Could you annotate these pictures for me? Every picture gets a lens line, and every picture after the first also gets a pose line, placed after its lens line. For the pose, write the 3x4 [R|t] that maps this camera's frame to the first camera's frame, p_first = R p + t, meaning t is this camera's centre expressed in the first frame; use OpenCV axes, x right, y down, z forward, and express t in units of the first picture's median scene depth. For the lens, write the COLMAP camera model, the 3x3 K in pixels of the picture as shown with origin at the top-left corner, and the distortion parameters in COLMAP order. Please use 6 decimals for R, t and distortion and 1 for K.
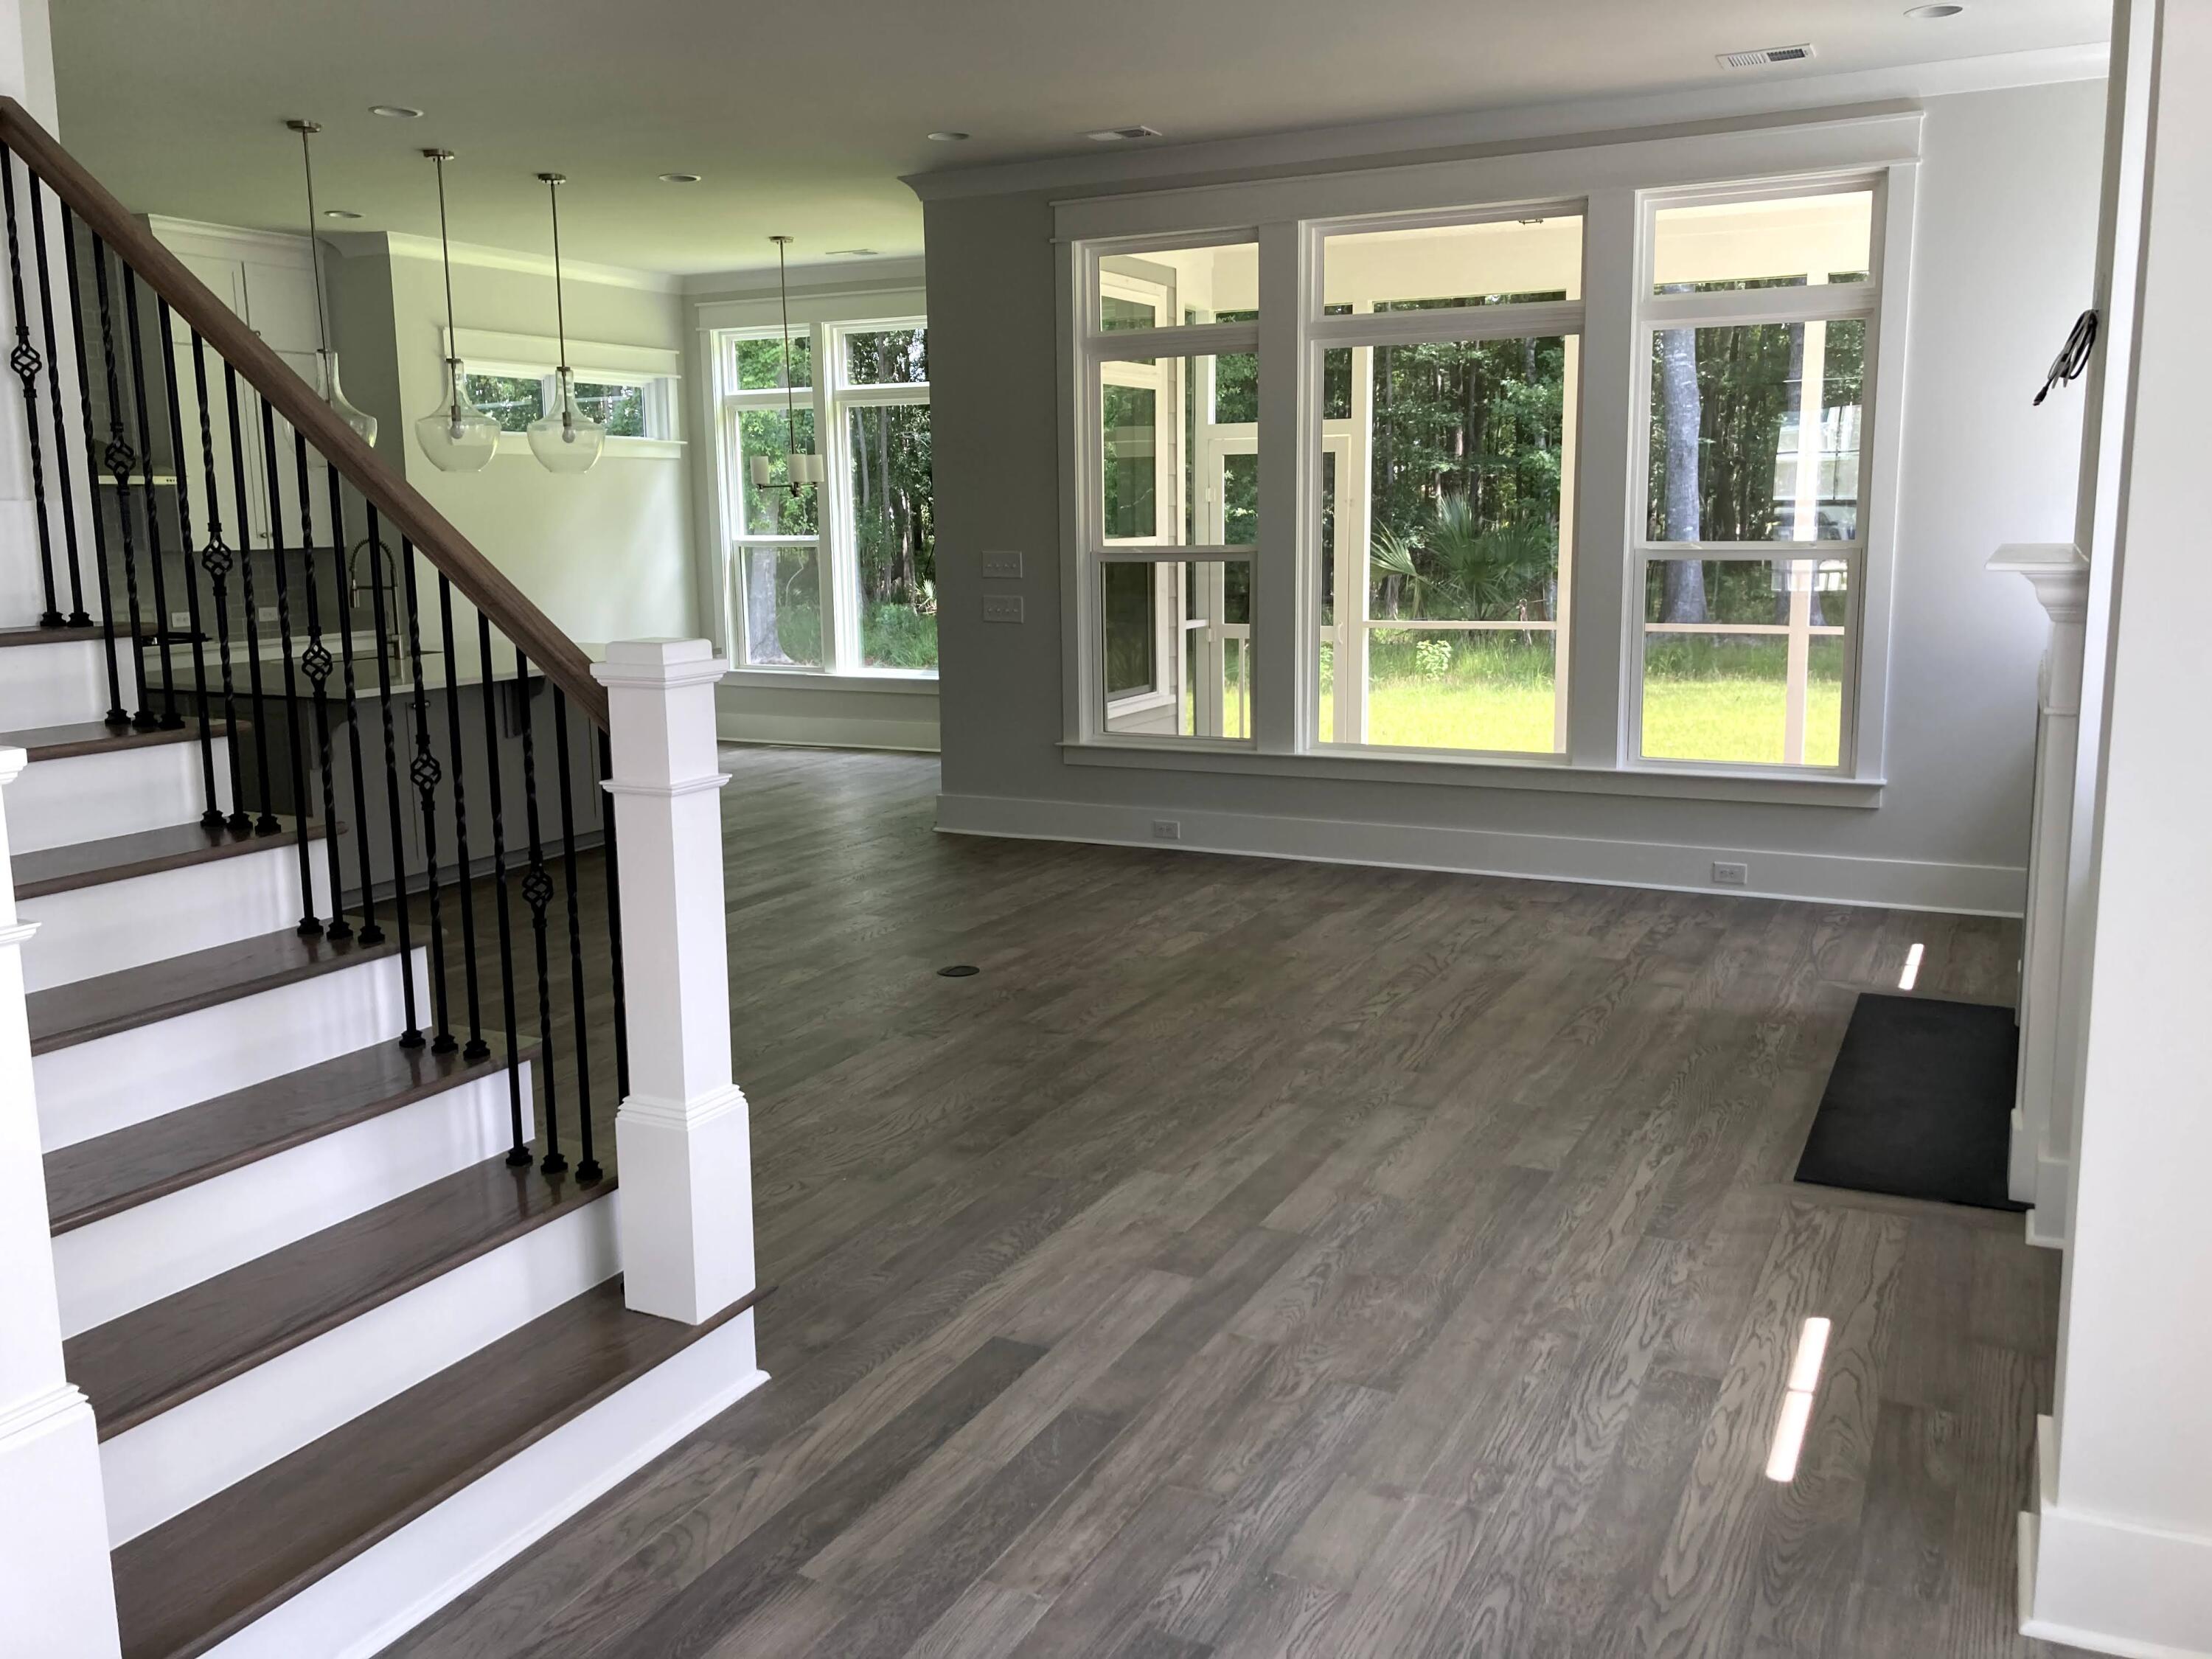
lens RADIAL K [[1802.6, 0, 1106.0], [0, 1802.6, 829.5], [0, 0, 1]] dist [0.068903, -0.181825]
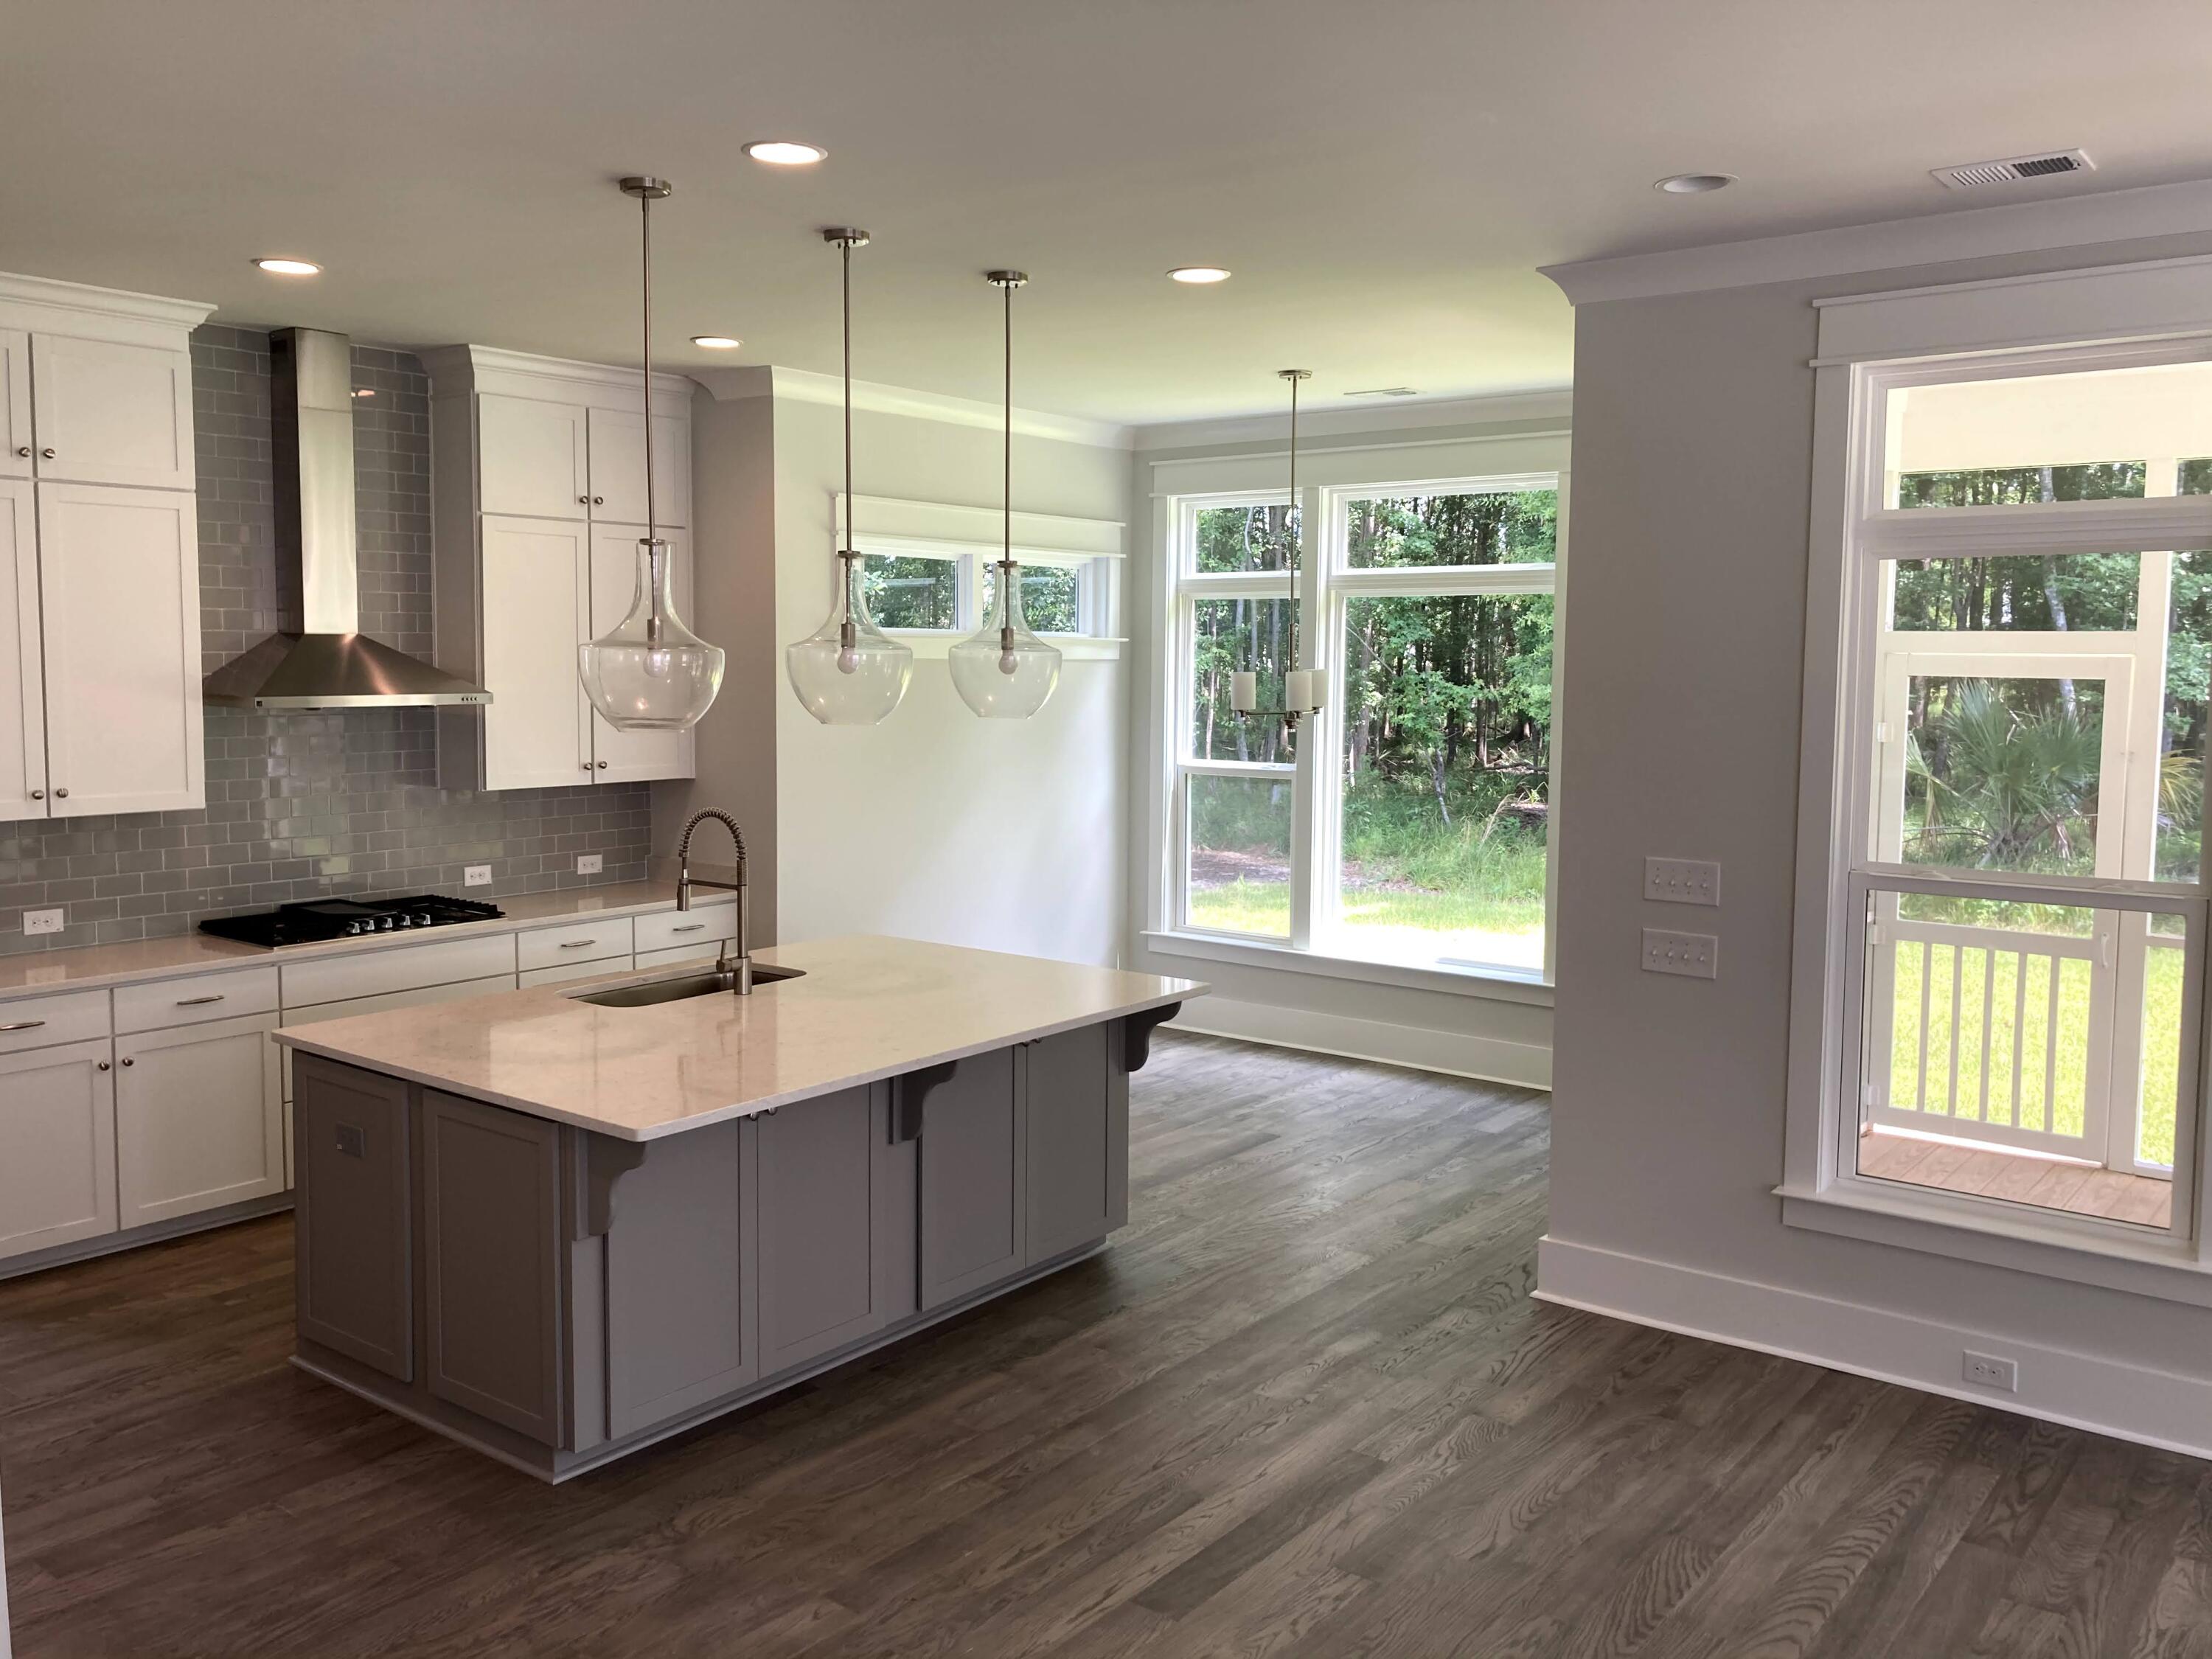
lens RADIAL K [[1802.6, 0, 1106.0], [0, 1802.6, 829.5], [0, 0, 1]] dist [0.068903, -0.181825]
pose [[0.981643, 0.040057, -0.186475, -0.110819], [-0.054832, 0.995693, -0.074758, -0.088557], [0.182678, 0.083610, 0.979611, 0.299770]]
